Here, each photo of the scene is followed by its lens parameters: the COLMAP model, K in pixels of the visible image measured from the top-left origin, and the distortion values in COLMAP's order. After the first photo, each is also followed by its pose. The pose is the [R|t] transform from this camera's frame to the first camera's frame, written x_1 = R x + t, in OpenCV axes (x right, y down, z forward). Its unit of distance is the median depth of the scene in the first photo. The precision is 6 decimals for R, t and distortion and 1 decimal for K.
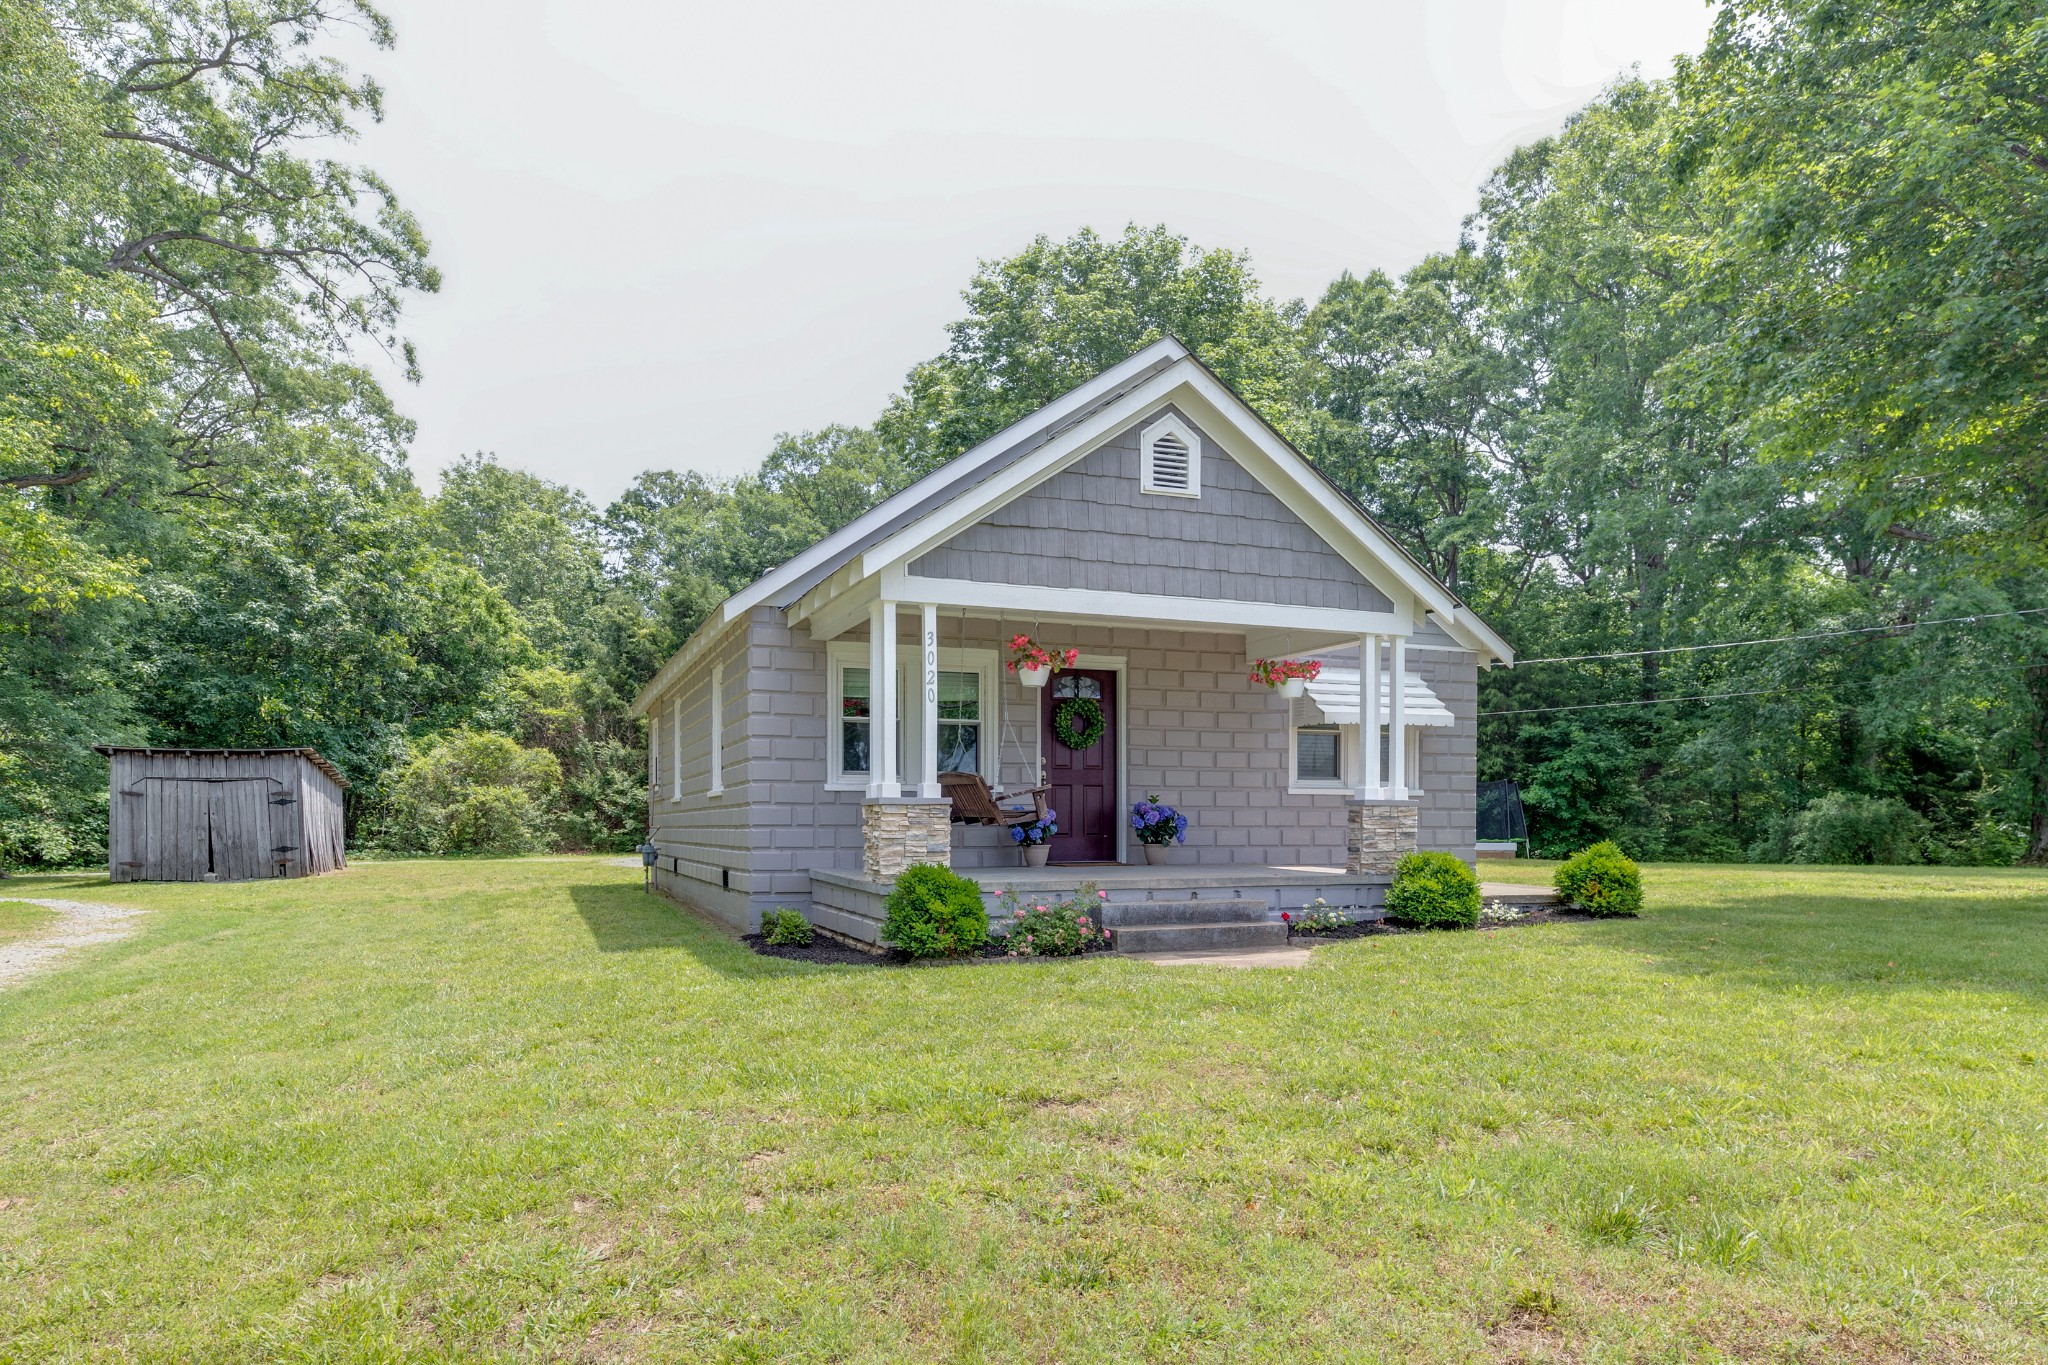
lens RADIAL K [[1061.2, 0, 1061.1], [0, 1061.2, 633.6], [0, 0, 1]] dist [0.012589, 0.000015]
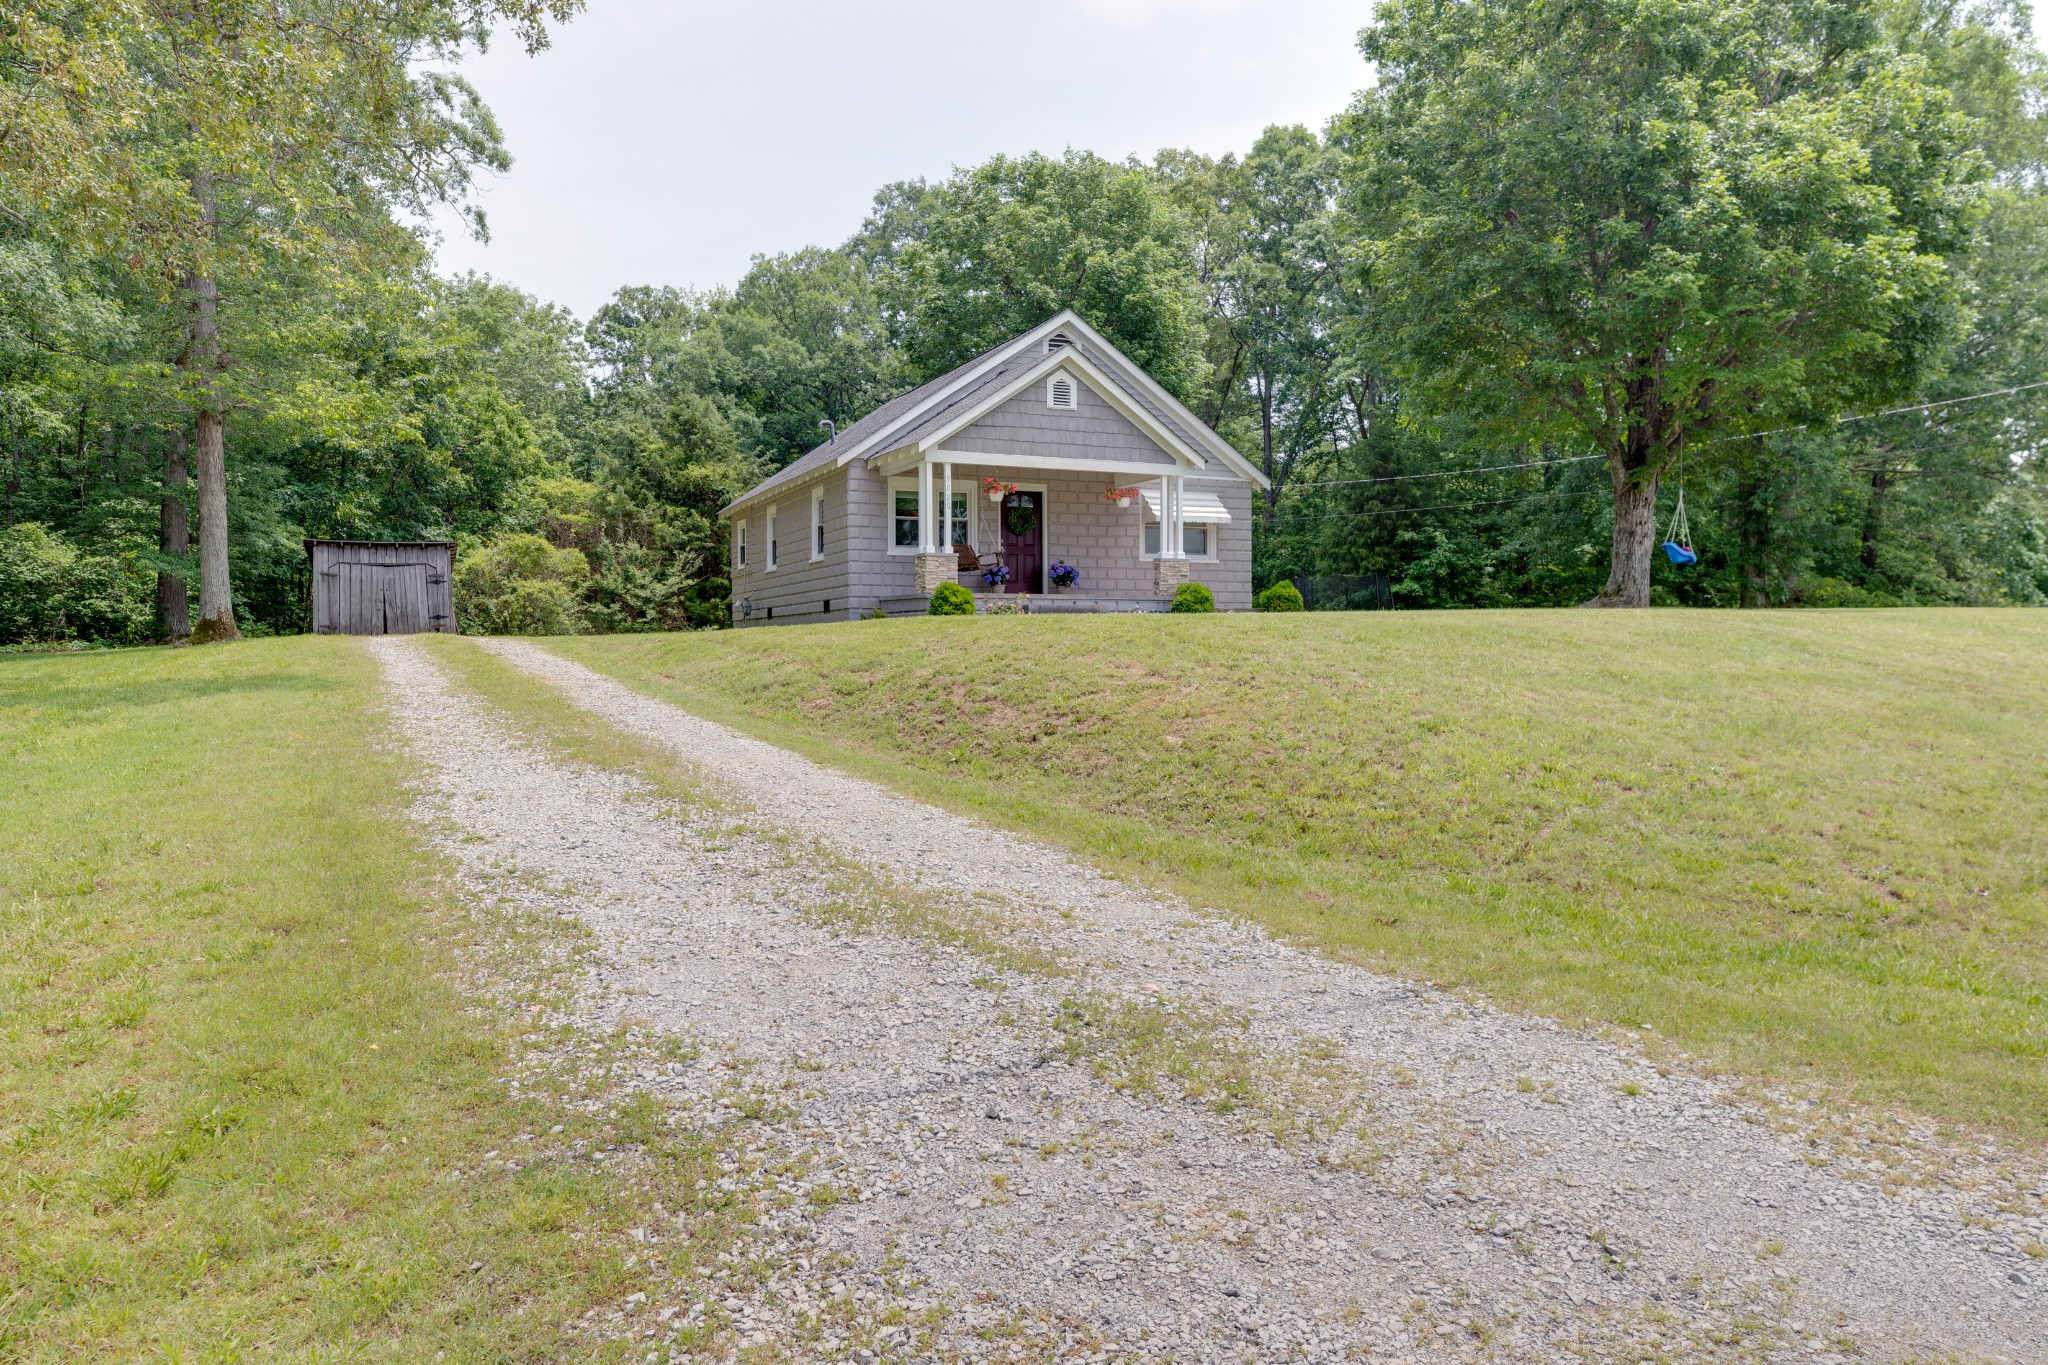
lens RADIAL K [[1061.2, 0, 1061.1], [0, 1061.2, 633.6], [0, 0, 1]] dist [0.012589, 0.000015]
pose [[0.999425, -0.000468, 0.033898, 0.009718], [-0.005582, 0.983991, 0.178131, -0.021414], [-0.033439, -0.178218, 0.983423, -0.352953]]
